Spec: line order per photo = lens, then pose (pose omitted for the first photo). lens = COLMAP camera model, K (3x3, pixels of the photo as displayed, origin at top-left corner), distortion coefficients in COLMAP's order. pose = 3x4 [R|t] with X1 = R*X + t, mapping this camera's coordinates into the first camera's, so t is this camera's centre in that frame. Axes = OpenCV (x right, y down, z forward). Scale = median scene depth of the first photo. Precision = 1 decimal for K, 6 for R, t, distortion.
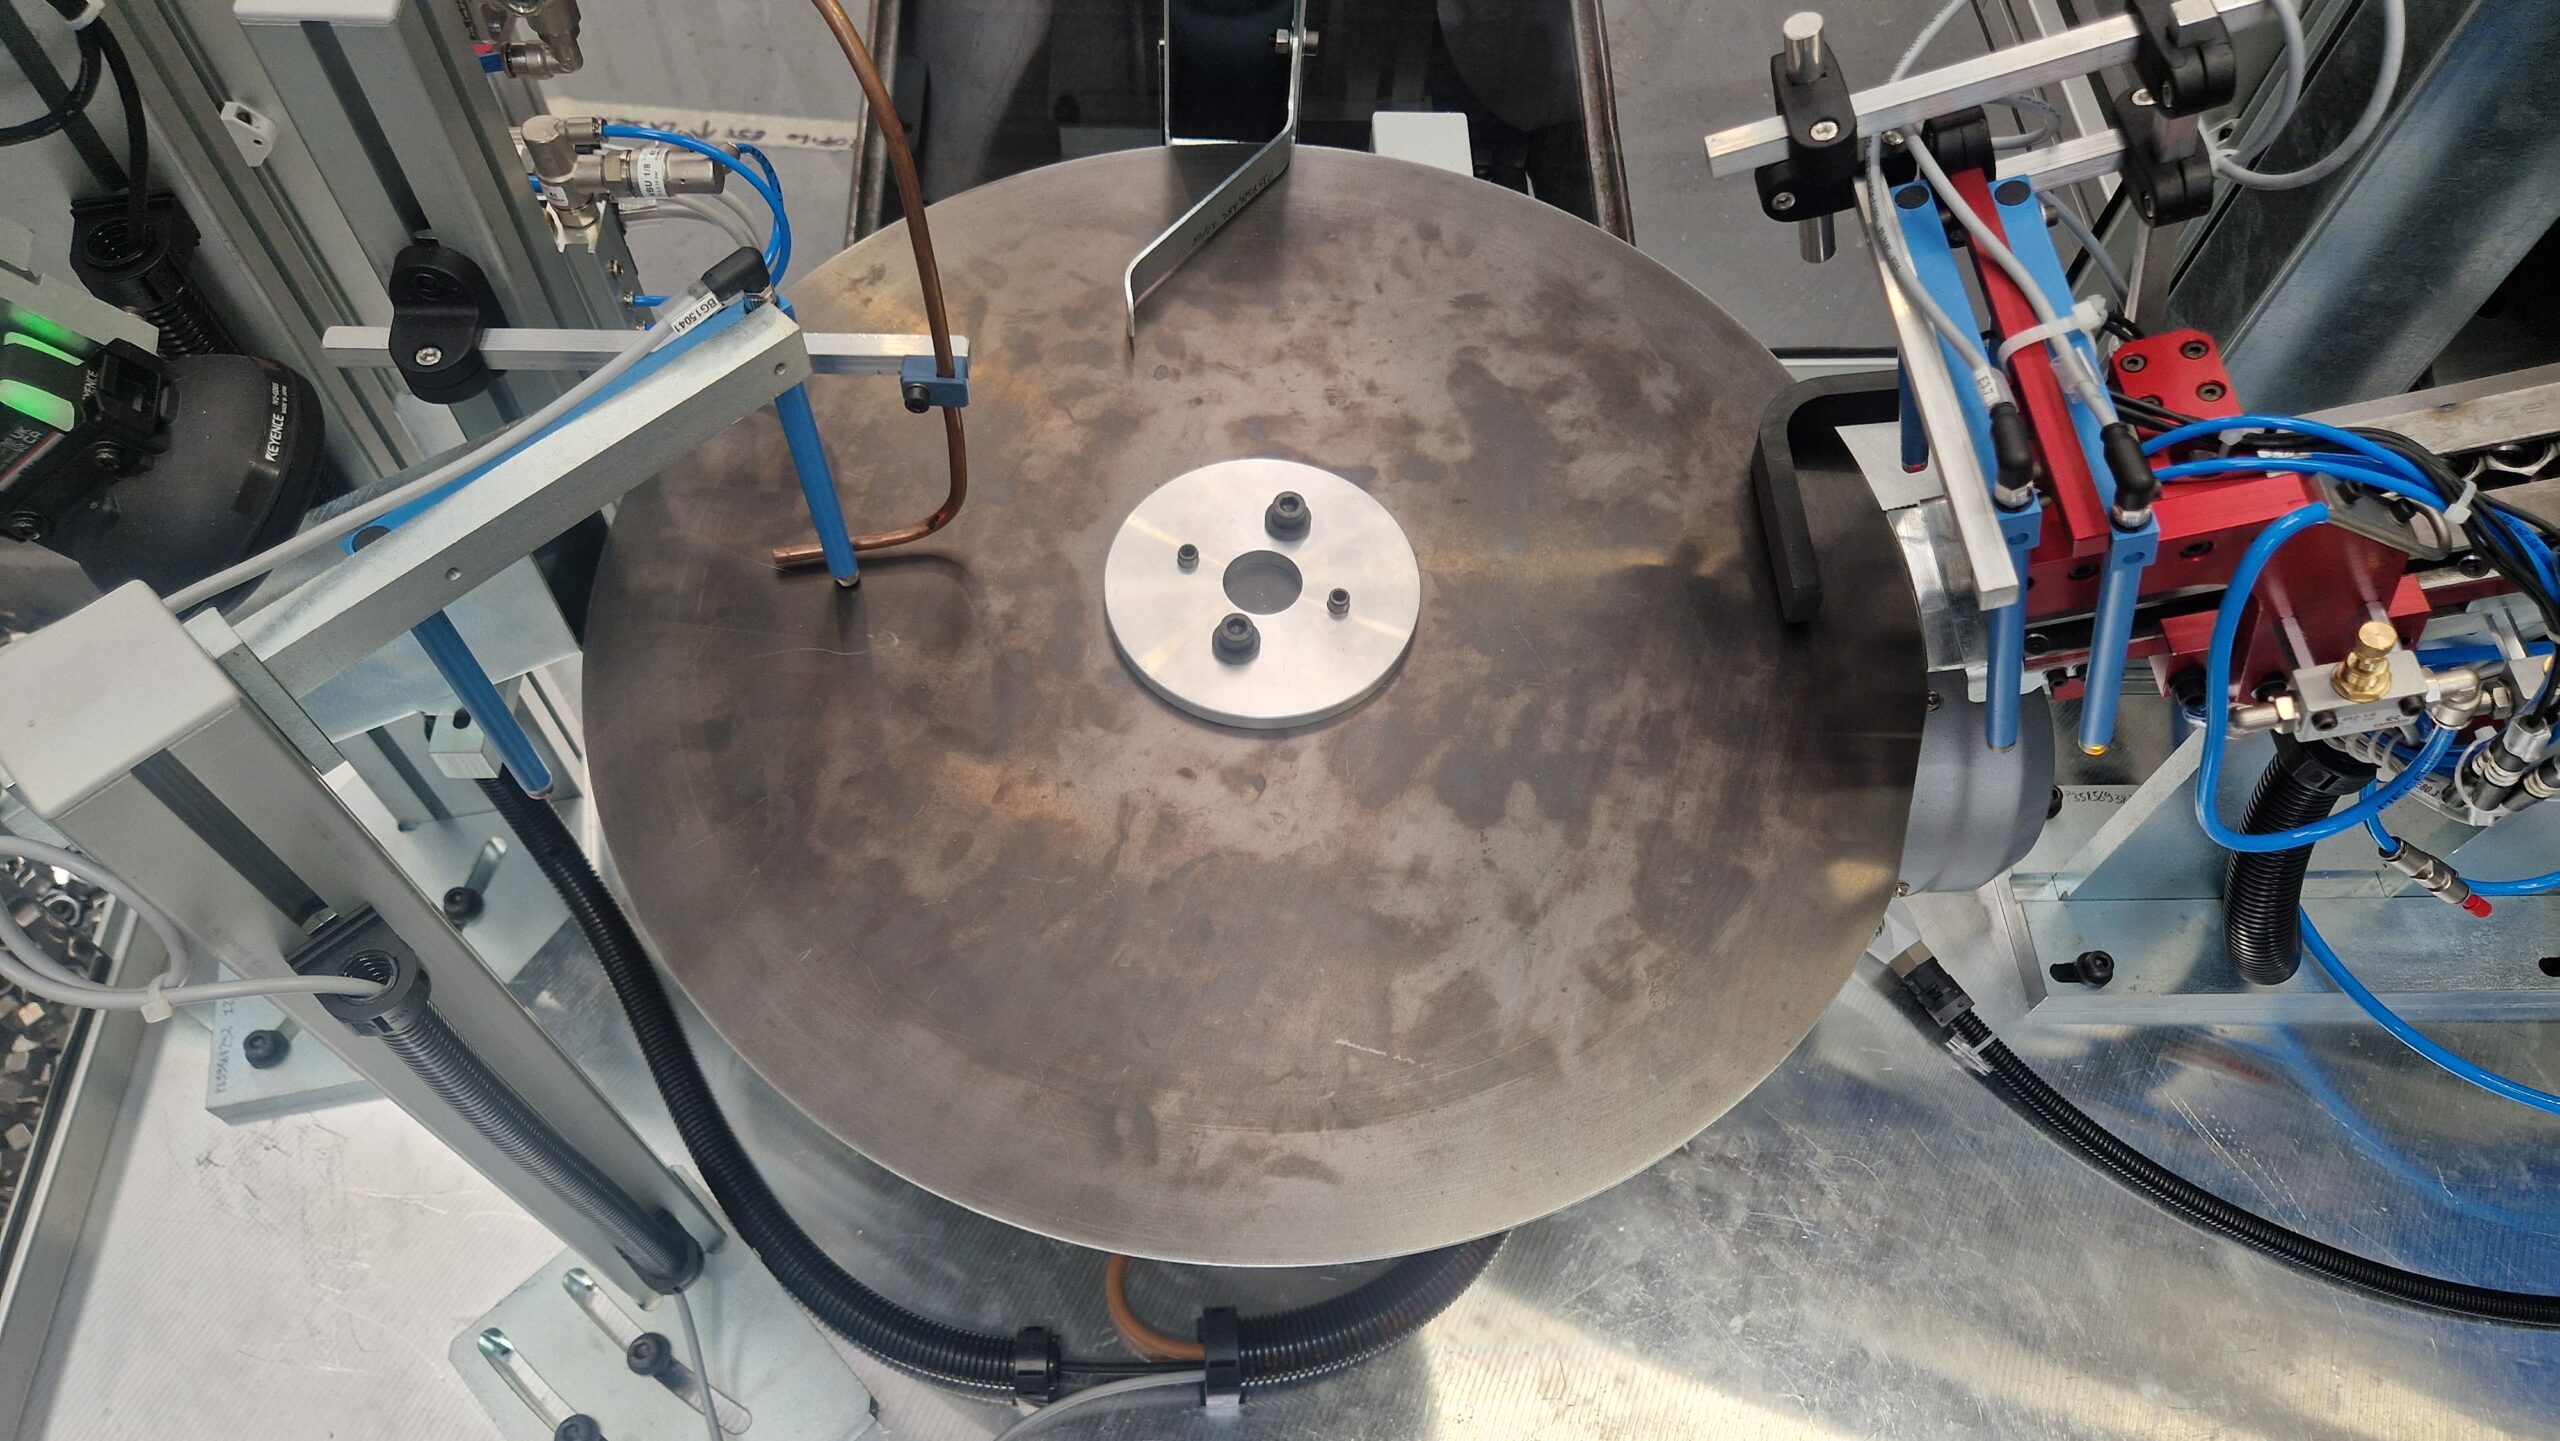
lens RADIAL K [[1746.0, 0, 1267.3], [0, 1746.0, 726.3], [0, 0, 1]] dist [0.047291, -0.034566]
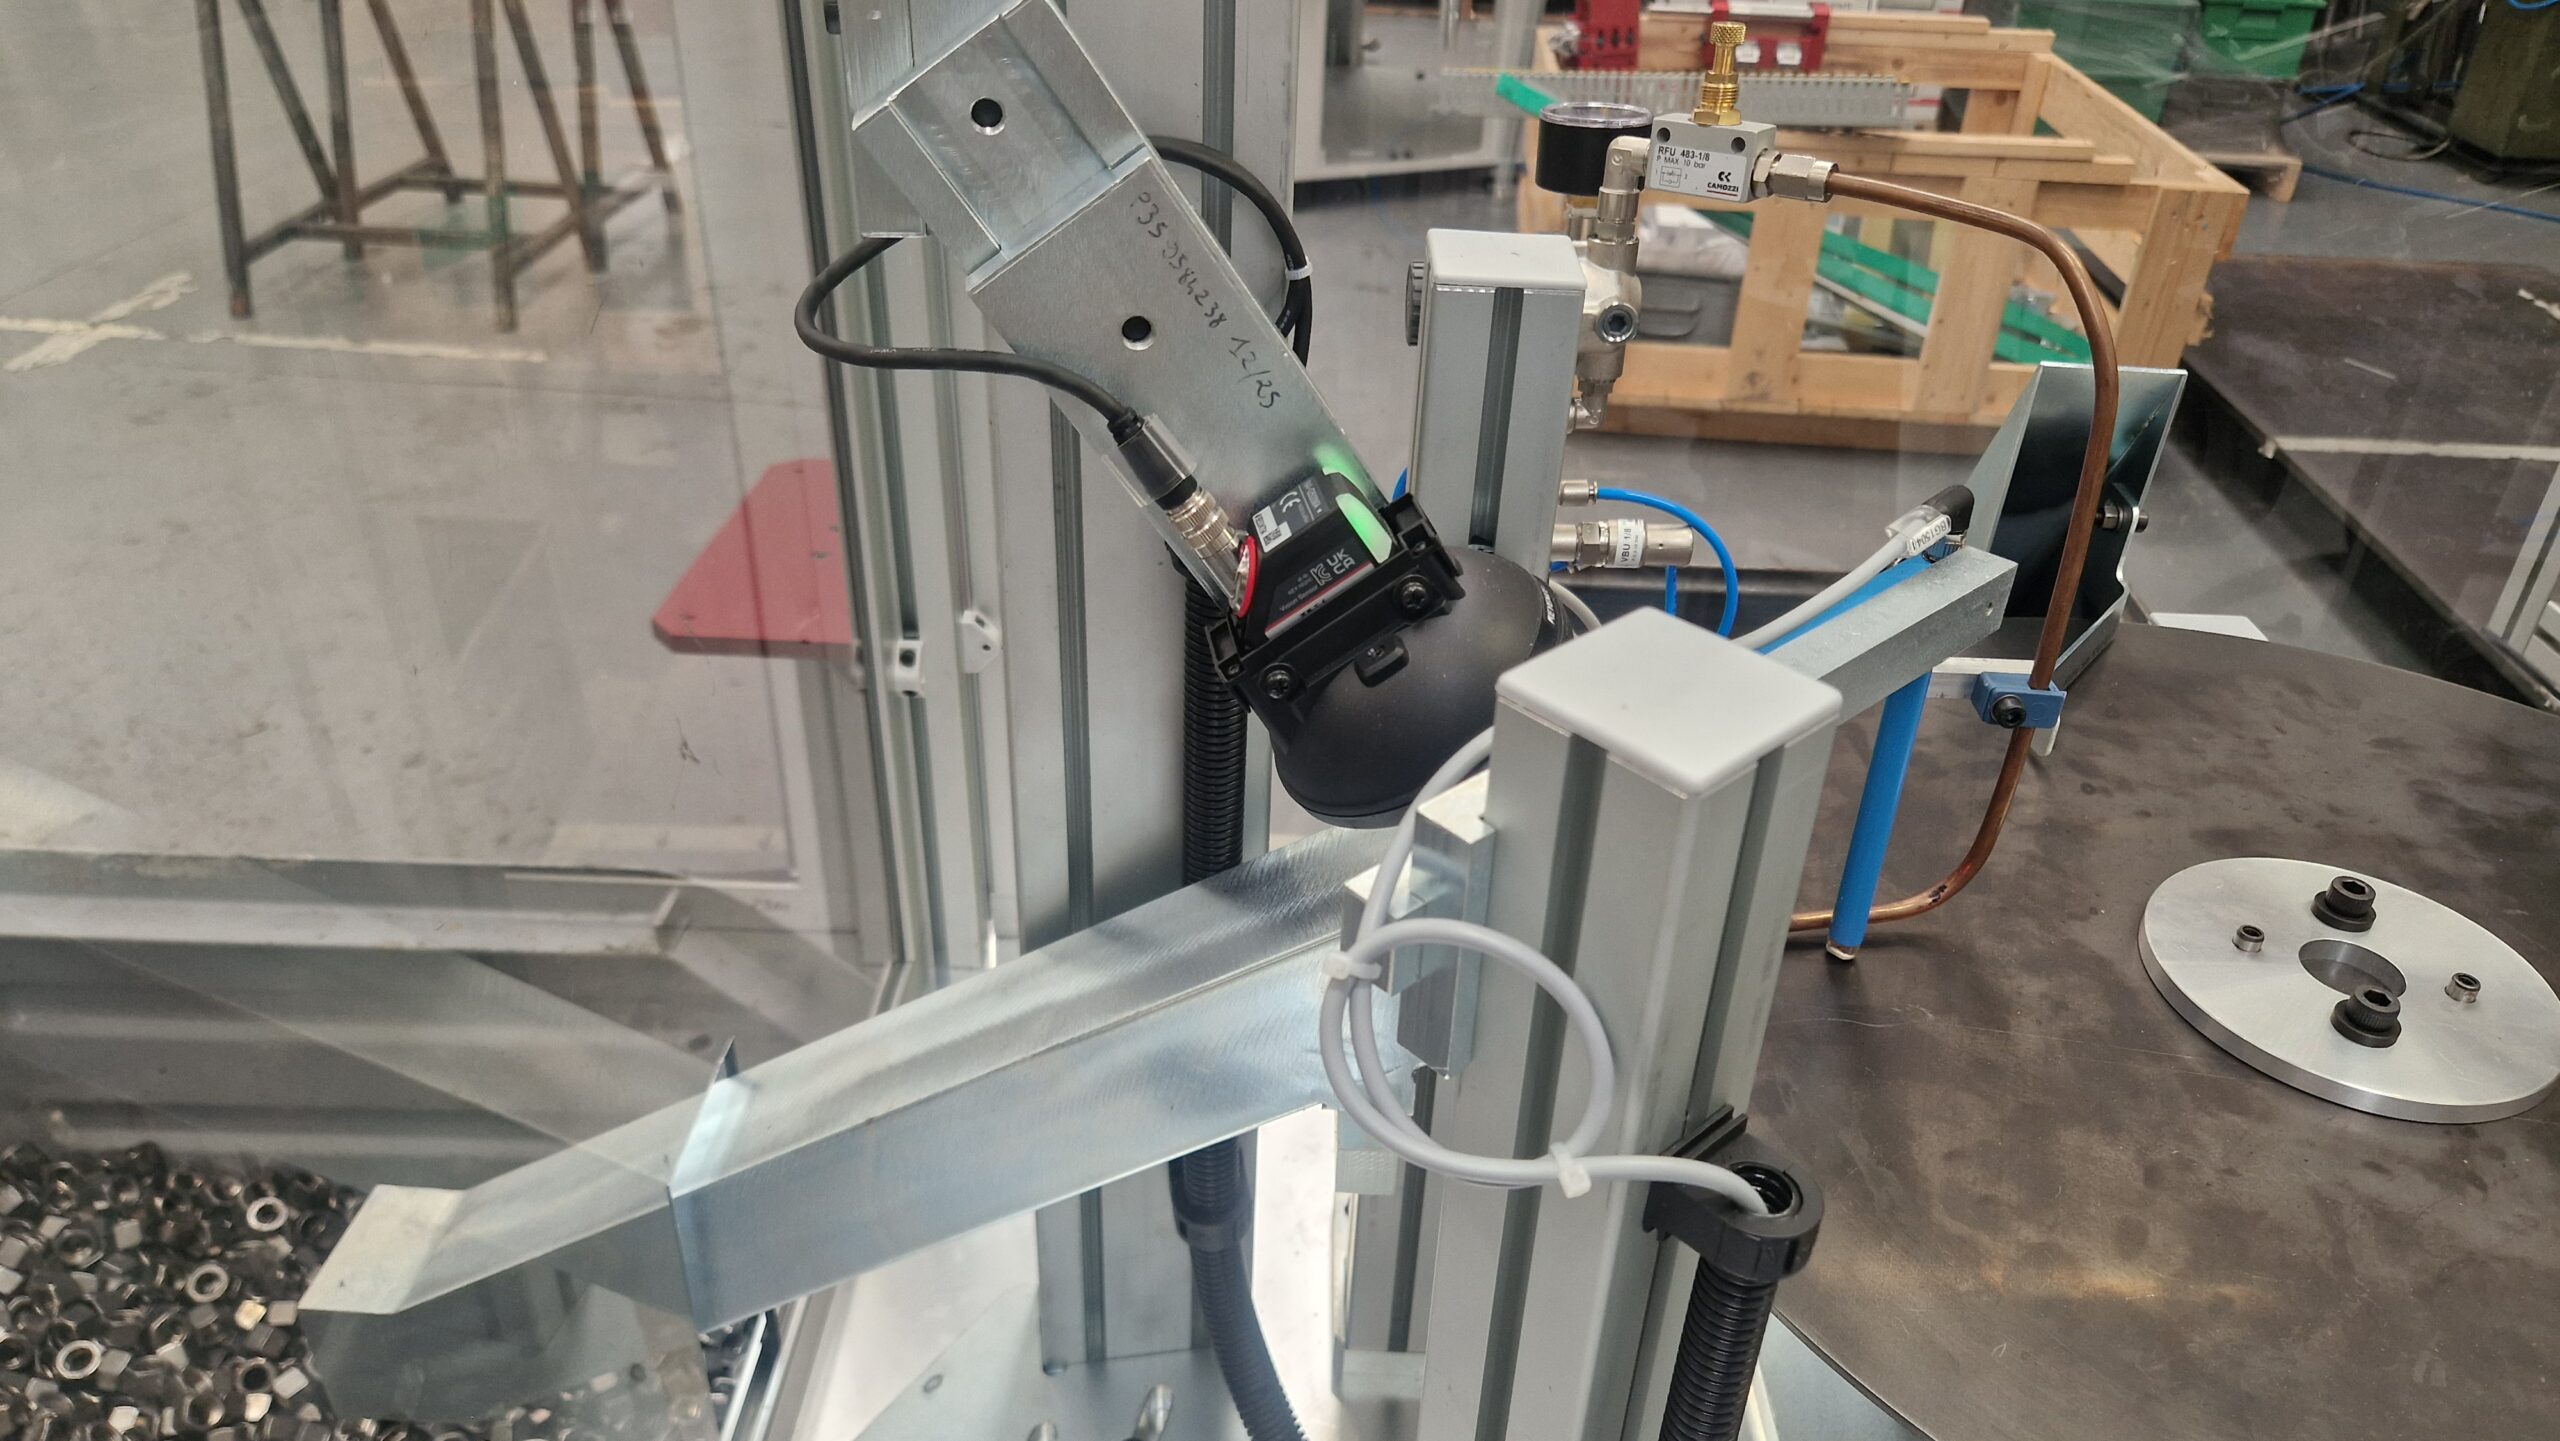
lens RADIAL K [[1746.0, 0, 1278.2], [0, 1746.0, 707.0], [0, 0, 1]] dist [0.047291, -0.034566]
pose [[0.999057, 0.024652, -0.035752, -0.523418], [-0.038516, 0.883303, -0.467218, 0.238792], [0.020062, 0.468155, 0.883419, 0.184712]]
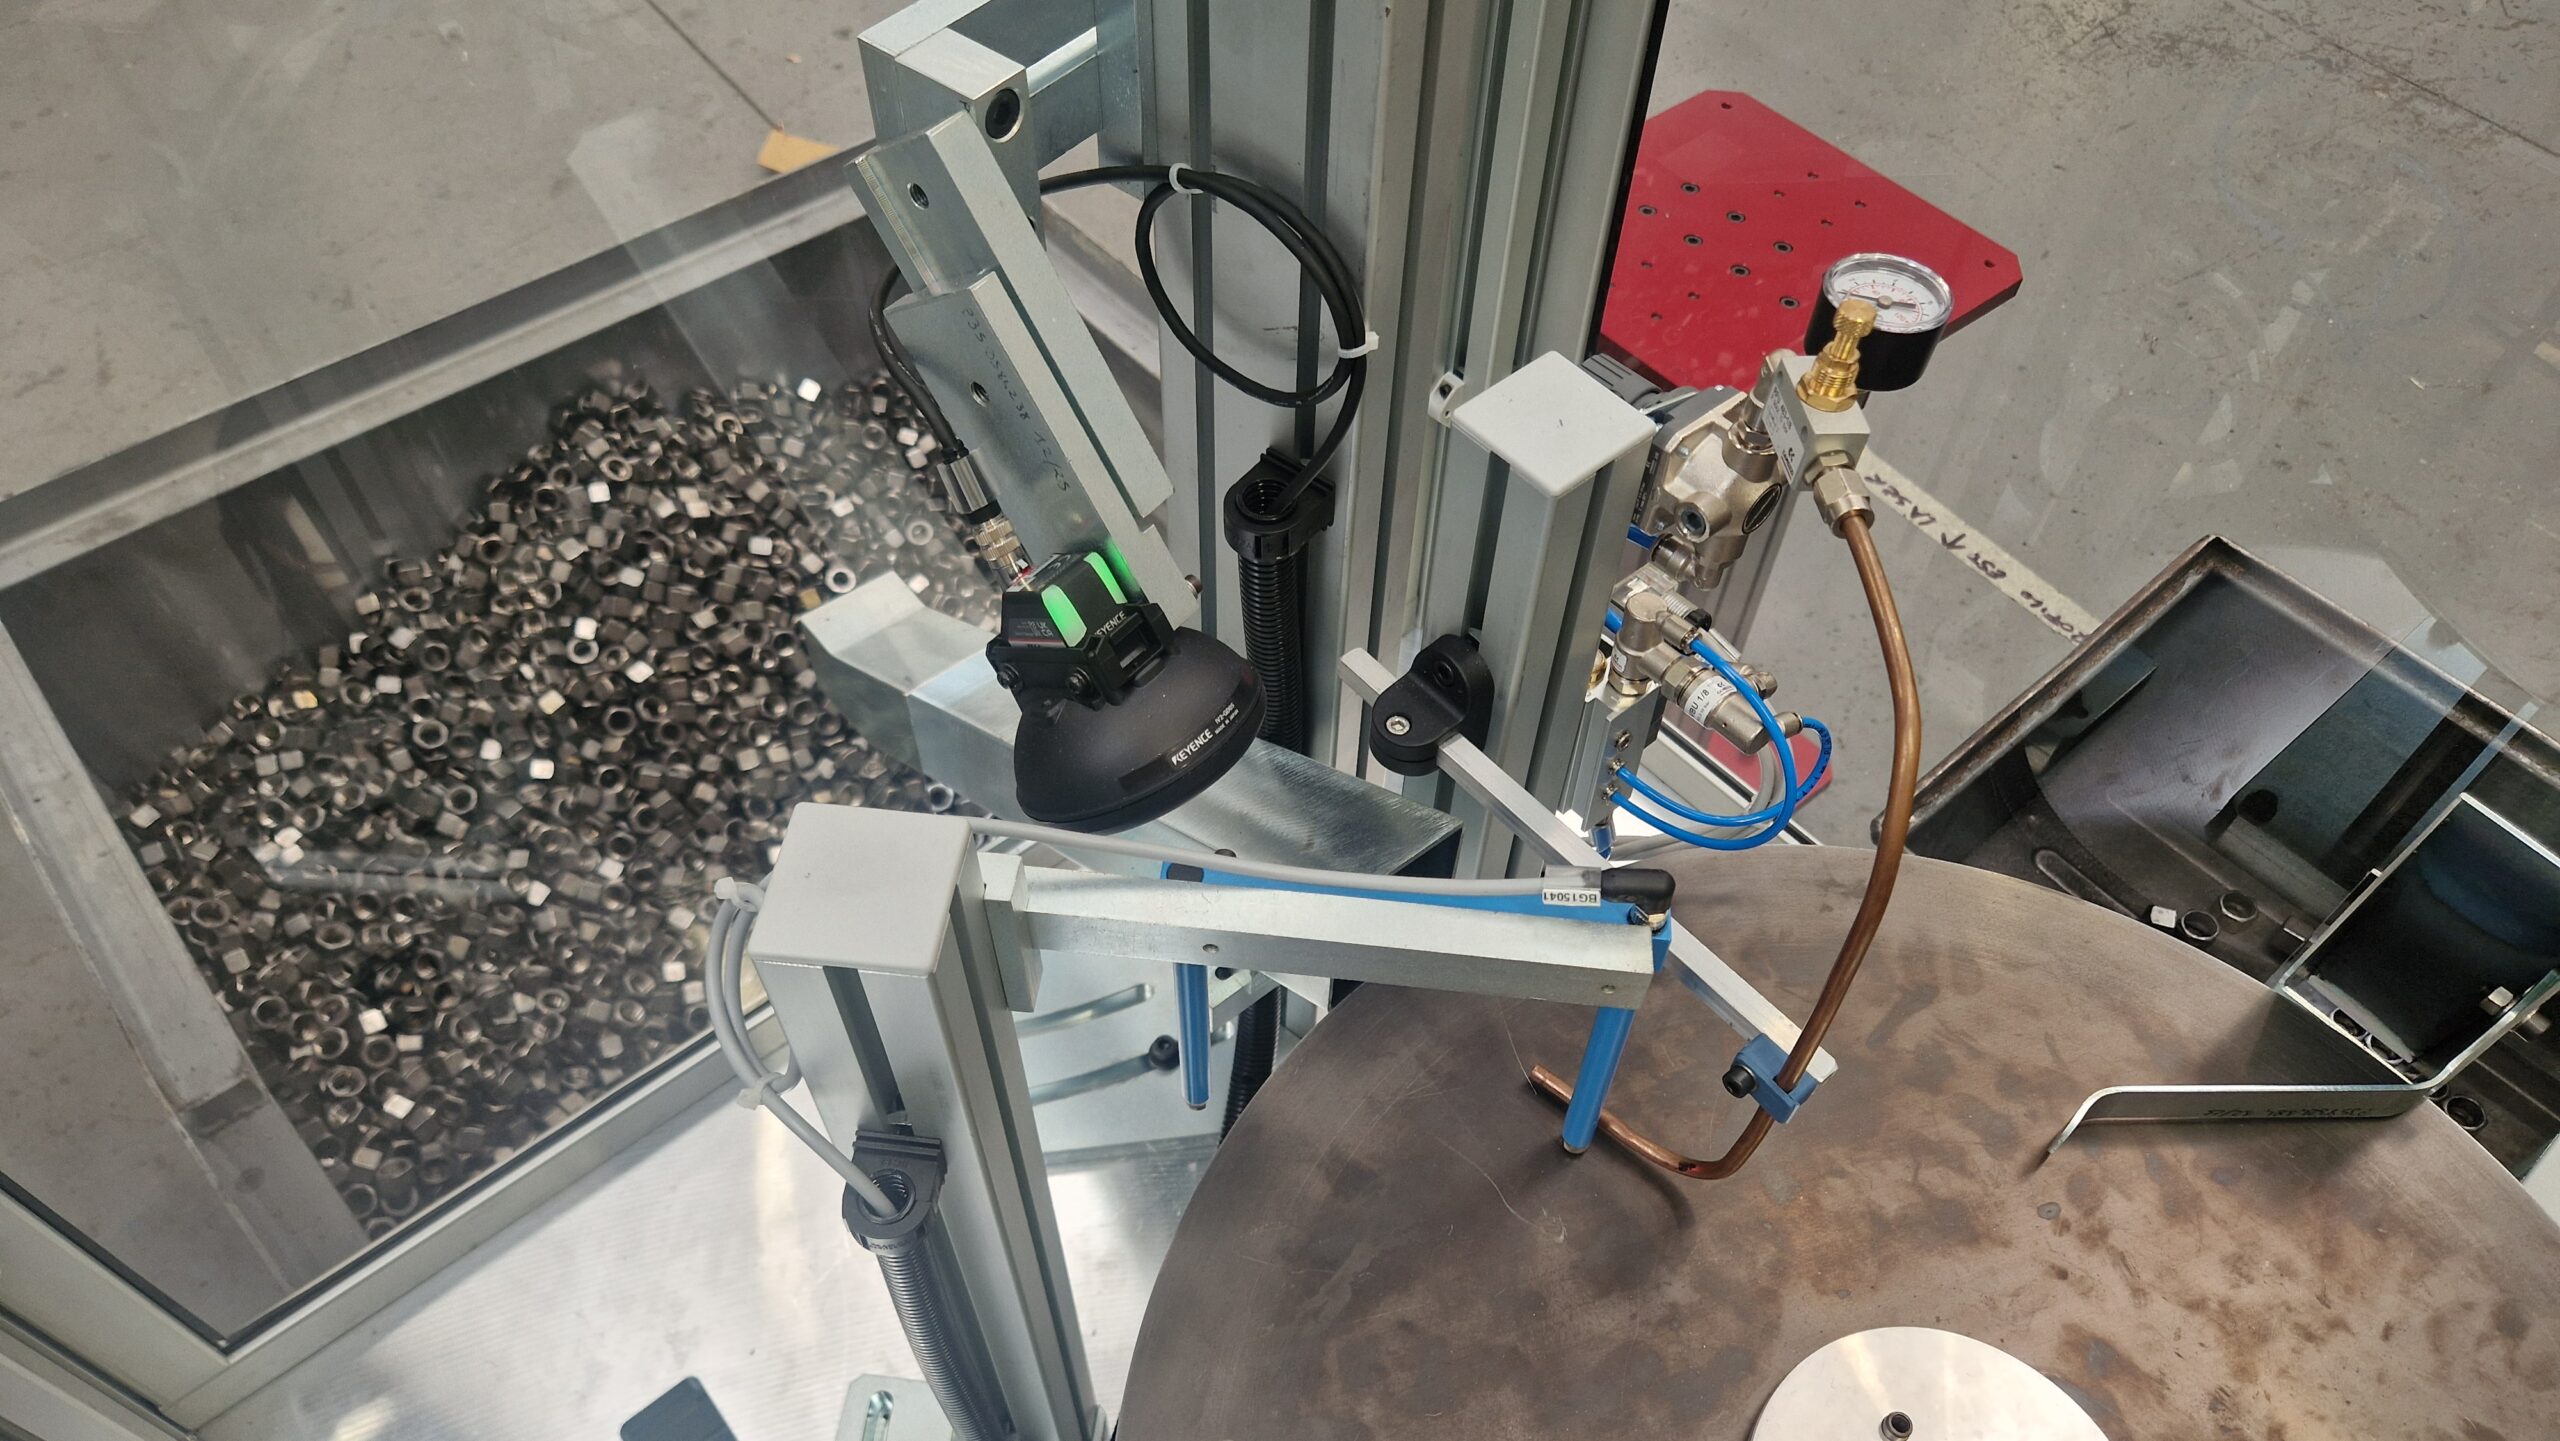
lens RADIAL K [[1746.0, 0, 1261.8], [0, 1746.0, 712.8], [0, 0, 1]] dist [0.047291, -0.034566]
pose [[0.621921, 0.593631, -0.510703, -0.007804], [-0.663307, 0.745989, 0.059365, -0.210839], [0.416219, 0.301833, 0.857705, 0.084321]]
